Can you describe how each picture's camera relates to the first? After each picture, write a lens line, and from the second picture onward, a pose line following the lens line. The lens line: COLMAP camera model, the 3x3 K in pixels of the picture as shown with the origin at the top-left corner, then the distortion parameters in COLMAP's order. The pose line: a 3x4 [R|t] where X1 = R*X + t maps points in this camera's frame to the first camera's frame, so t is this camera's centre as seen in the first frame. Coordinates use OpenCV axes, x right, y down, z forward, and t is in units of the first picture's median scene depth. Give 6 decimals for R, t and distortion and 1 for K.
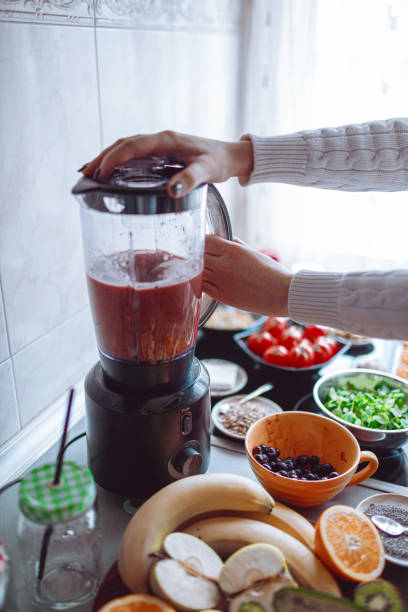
lens RADIAL K [[564.4, 0, 204.0], [0, 564.4, 306.0], [0, 0, 1]] dist [0.007294, 0.000179]
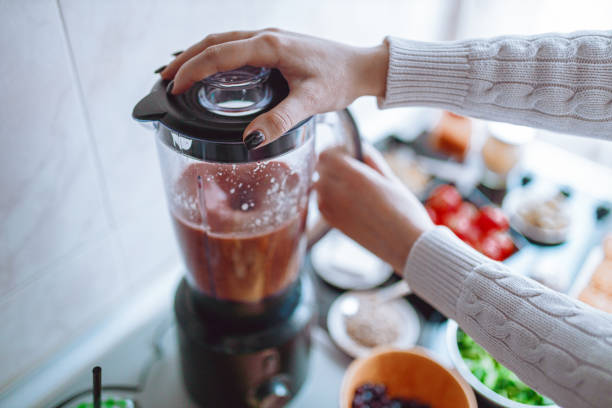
lens RADIAL K [[575.9, 0, 306.0], [0, 575.9, 204.0], [0, 0, 1]] dist [0.011517, -0.007037]
pose [[0.963398, 0.188103, -0.191001, 0.149438], [-0.130213, 0.951149, 0.279930, -0.292397], [0.234326, -0.244813, 0.940828, 0.241807]]
